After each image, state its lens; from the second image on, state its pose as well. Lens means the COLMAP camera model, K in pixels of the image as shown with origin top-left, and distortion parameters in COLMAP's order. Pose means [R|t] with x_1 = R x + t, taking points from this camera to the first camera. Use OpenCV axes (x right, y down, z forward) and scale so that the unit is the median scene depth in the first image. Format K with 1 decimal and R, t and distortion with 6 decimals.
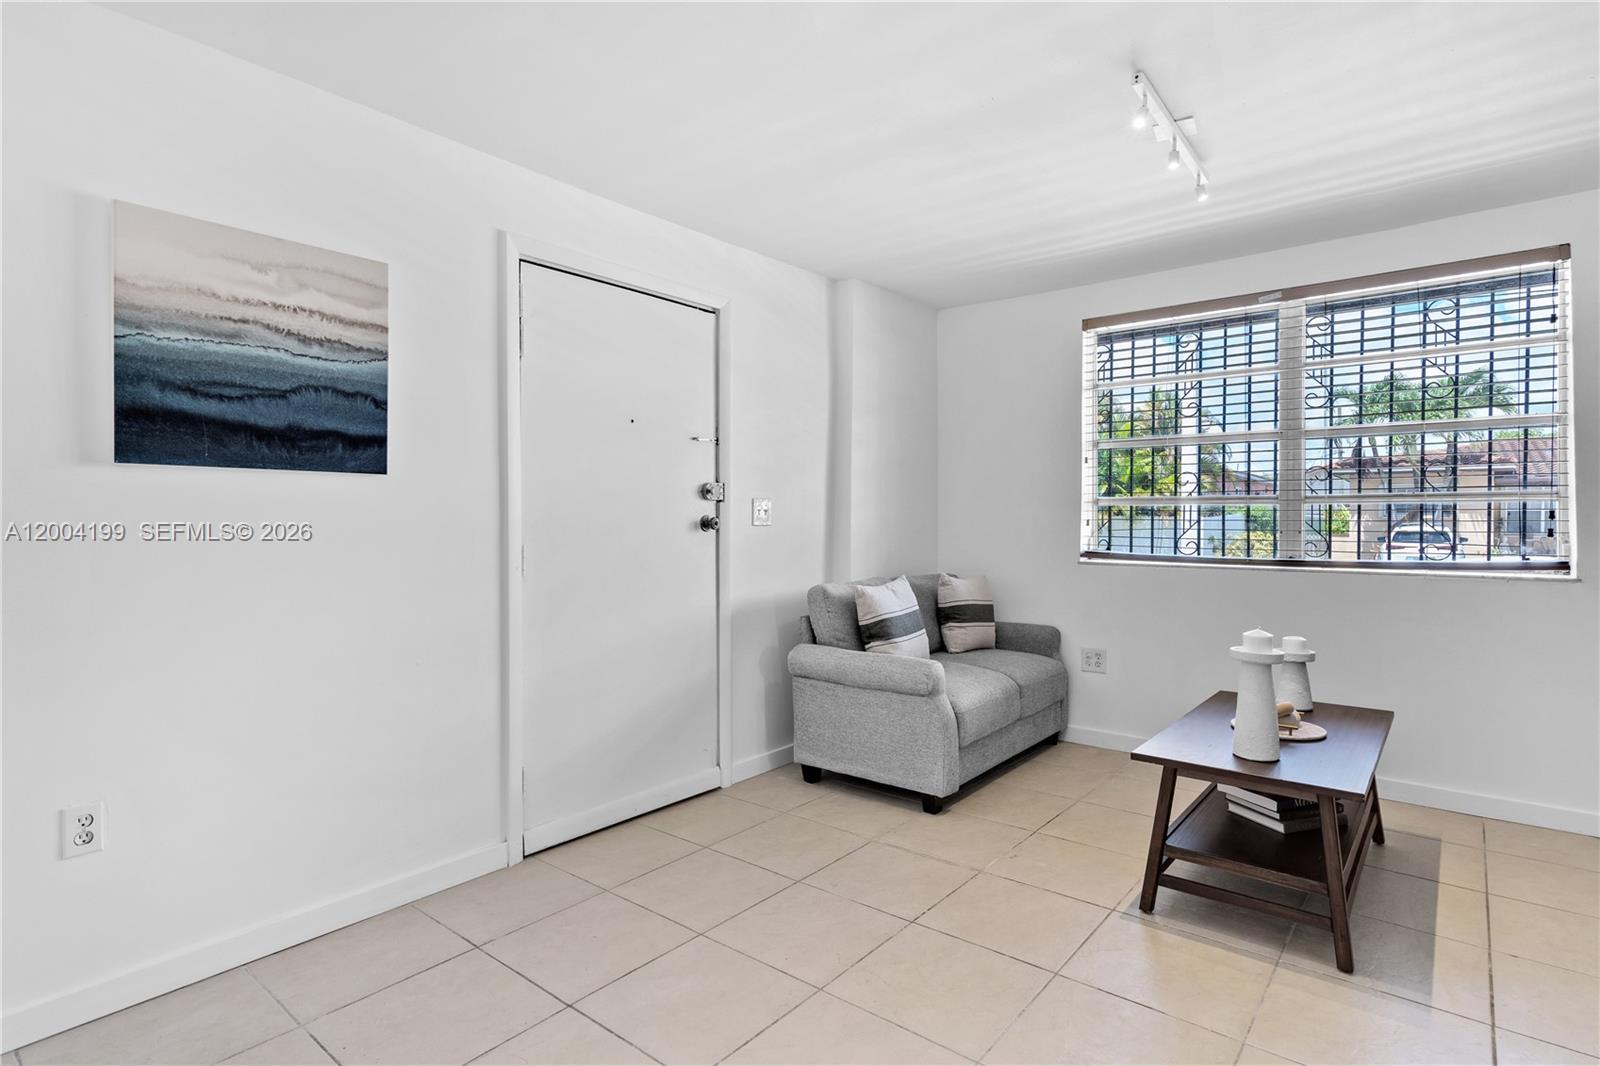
lens RADIAL K [[821.0, 0, 797.2], [0, 821.0, 535.7], [0, 0, 1]] dist [0.012689, -0.000655]
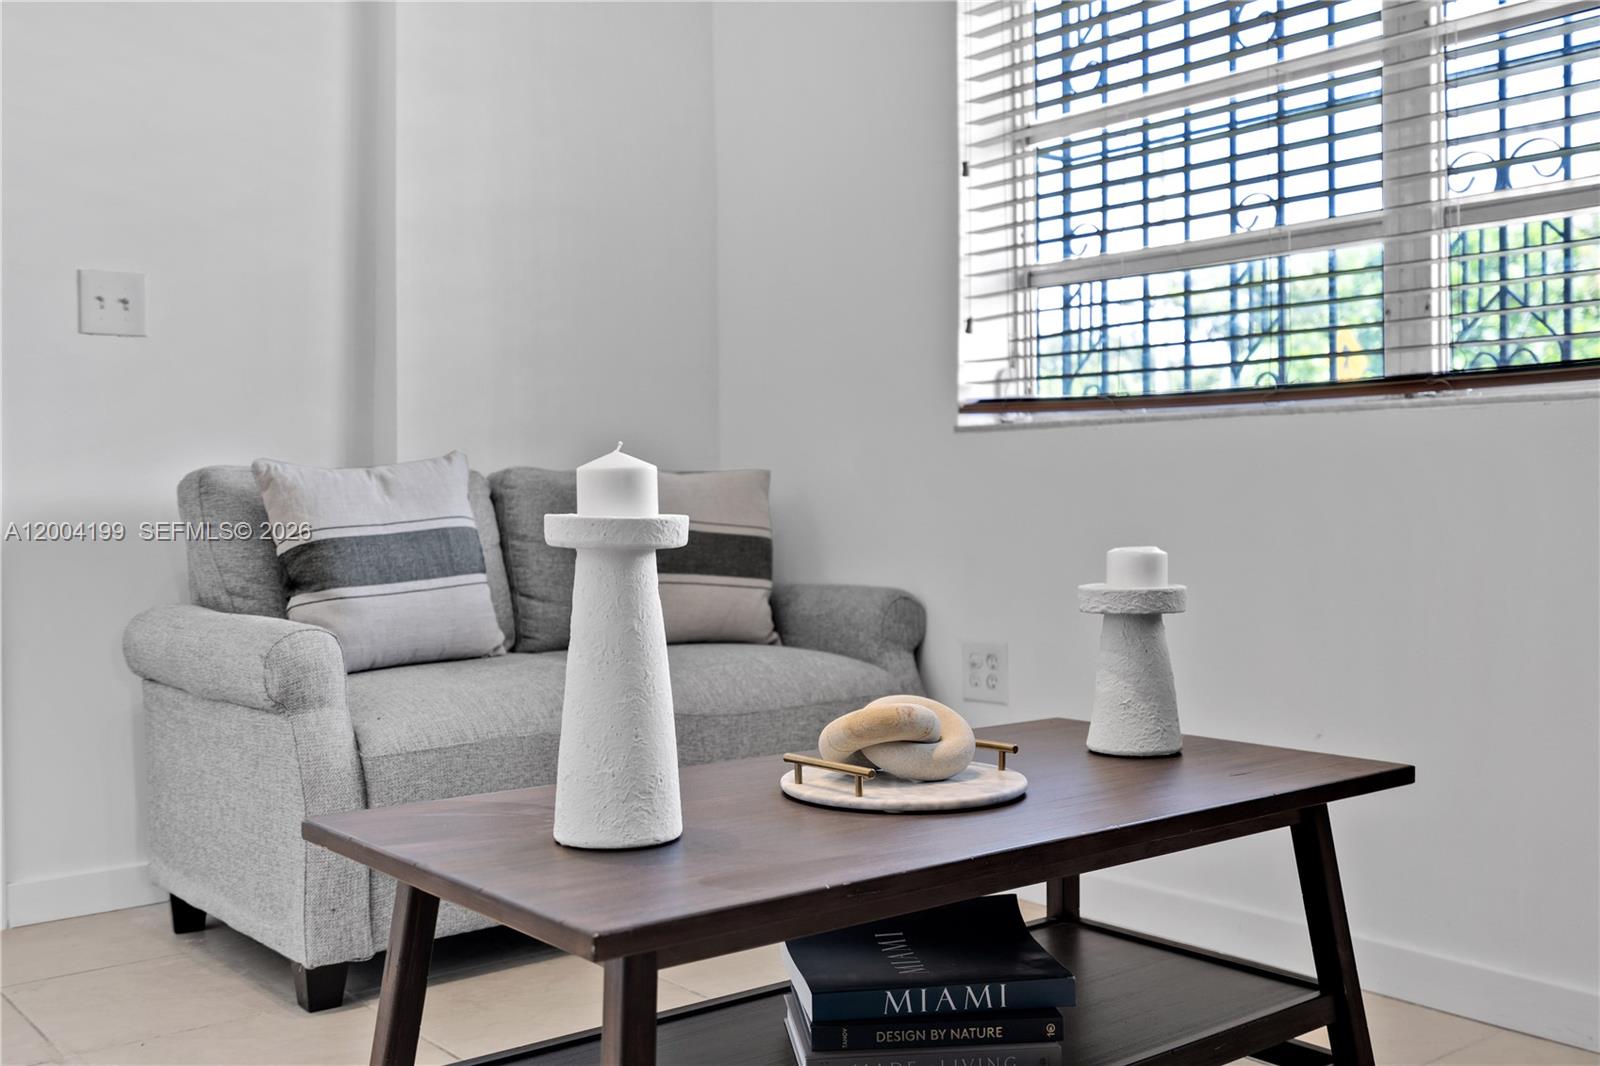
lens RADIAL K [[1613.0, 0, 787.3], [0, 1613.0, 519.2], [0, 0, 1]] dist [0.000981, 0.000000]
pose [[0.977041, -0.007444, -0.212923, 0.647947], [0.005374, 0.999933, -0.010297, 0.127625], [0.212985, 0.008916, 0.977015, 0.332211]]
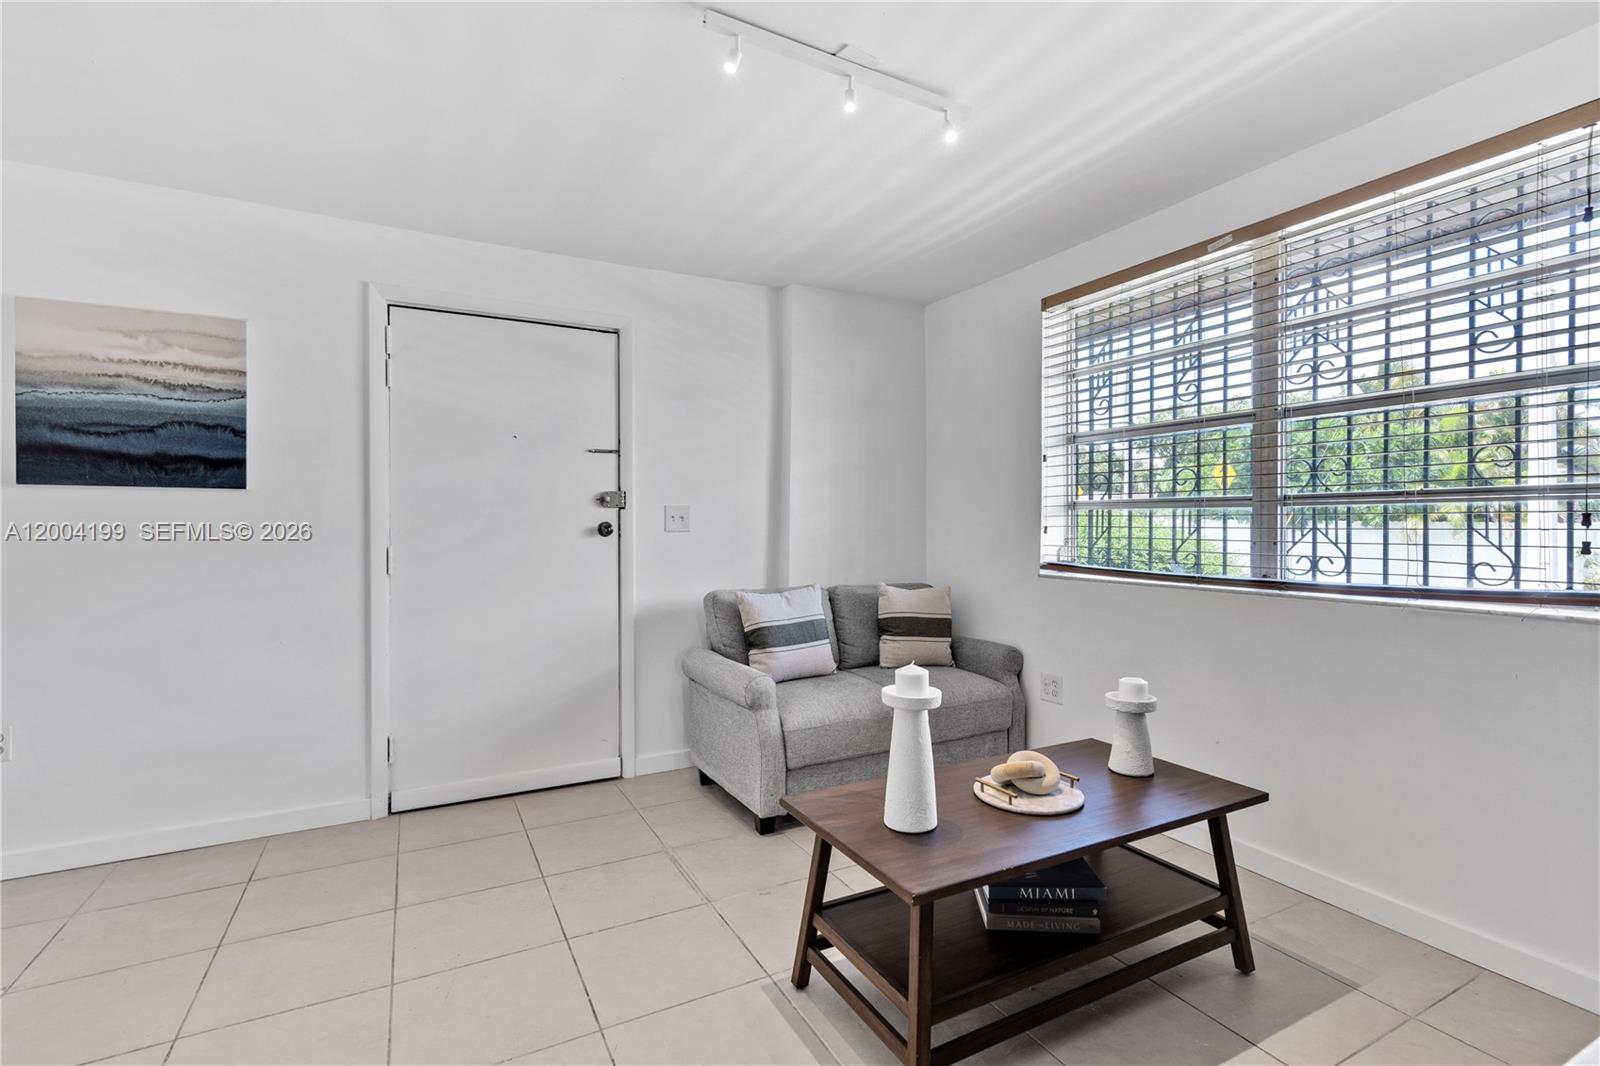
lens RADIAL K [[750.9, 0, 793.6], [0, 750.9, 533.1], [0, 0, 1]] dist [0.013965, -0.003626]
pose [[0.919767, 0.005544, -0.392426, 0.629064], [-0.009464, 0.999923, -0.008057, -0.005629], [0.392351, 0.011125, 0.919748, 0.239536]]
